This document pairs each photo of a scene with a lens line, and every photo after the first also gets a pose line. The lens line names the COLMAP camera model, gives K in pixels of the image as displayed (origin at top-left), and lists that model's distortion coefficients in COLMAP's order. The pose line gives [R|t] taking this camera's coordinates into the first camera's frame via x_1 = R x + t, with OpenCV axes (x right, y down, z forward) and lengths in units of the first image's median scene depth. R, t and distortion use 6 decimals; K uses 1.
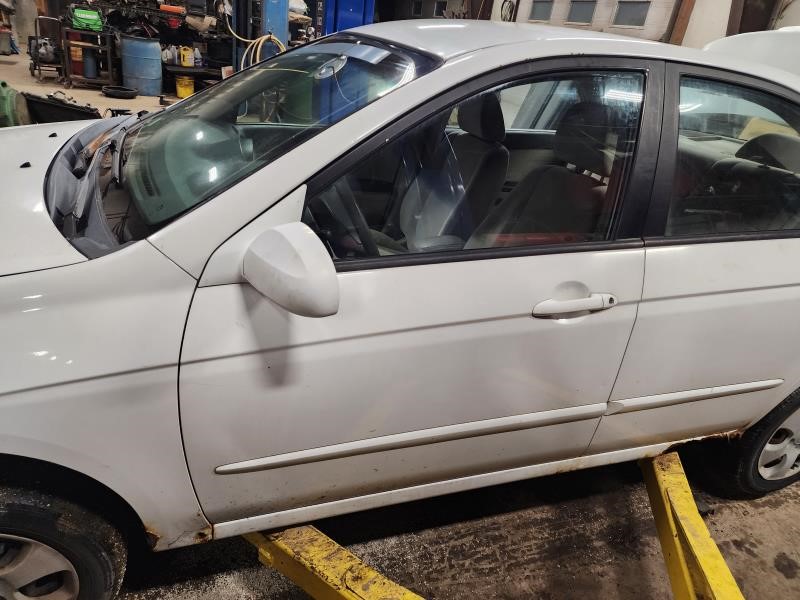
lens RADIAL K [[536.8, 0, 400.0], [0, 536.8, 300.0], [0, 0, 1]] dist [0.074791, -0.068830]
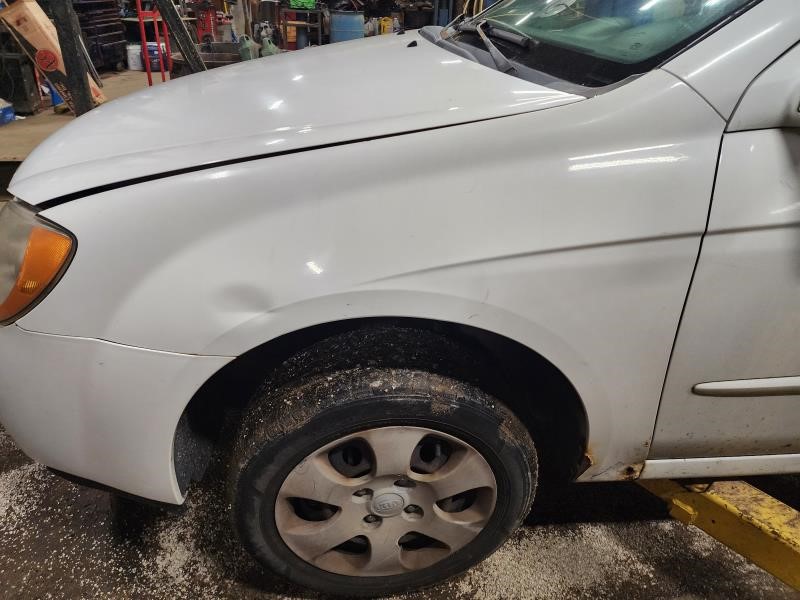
lens RADIAL K [[536.8, 0, 400.0], [0, 536.8, 300.0], [0, 0, 1]] dist [0.074791, -0.068830]
pose [[0.959662, 0.037876, -0.278595, -0.441017], [-0.027716, 0.998802, 0.040317, 0.141048], [0.279788, -0.030969, 0.959562, 0.119755]]
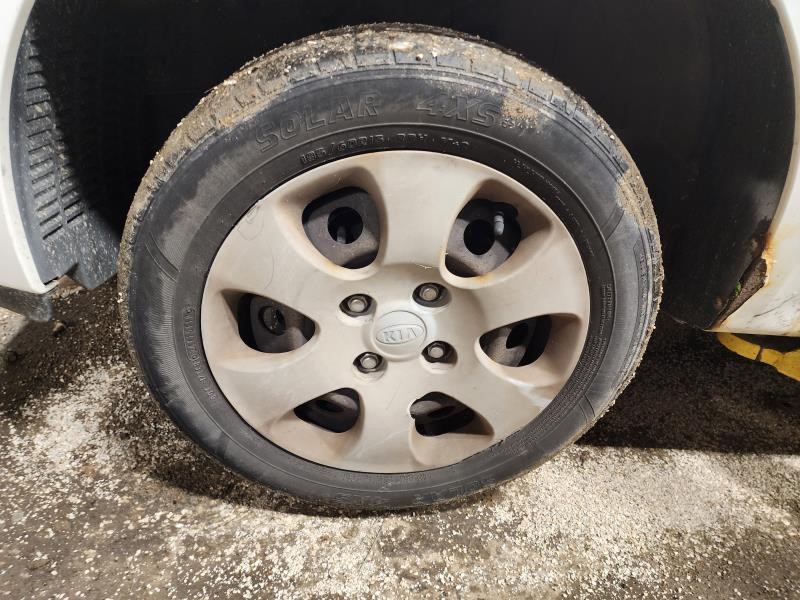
lens RADIAL K [[536.8, 0, 400.0], [0, 536.8, 300.0], [0, 0, 1]] dist [0.074791, -0.068830]
pose [[0.952194, 0.105117, -0.286840, -0.531551], [-0.103231, 0.994420, 0.021738, 0.414332], [0.287525, 0.008912, 0.957732, 0.405086]]
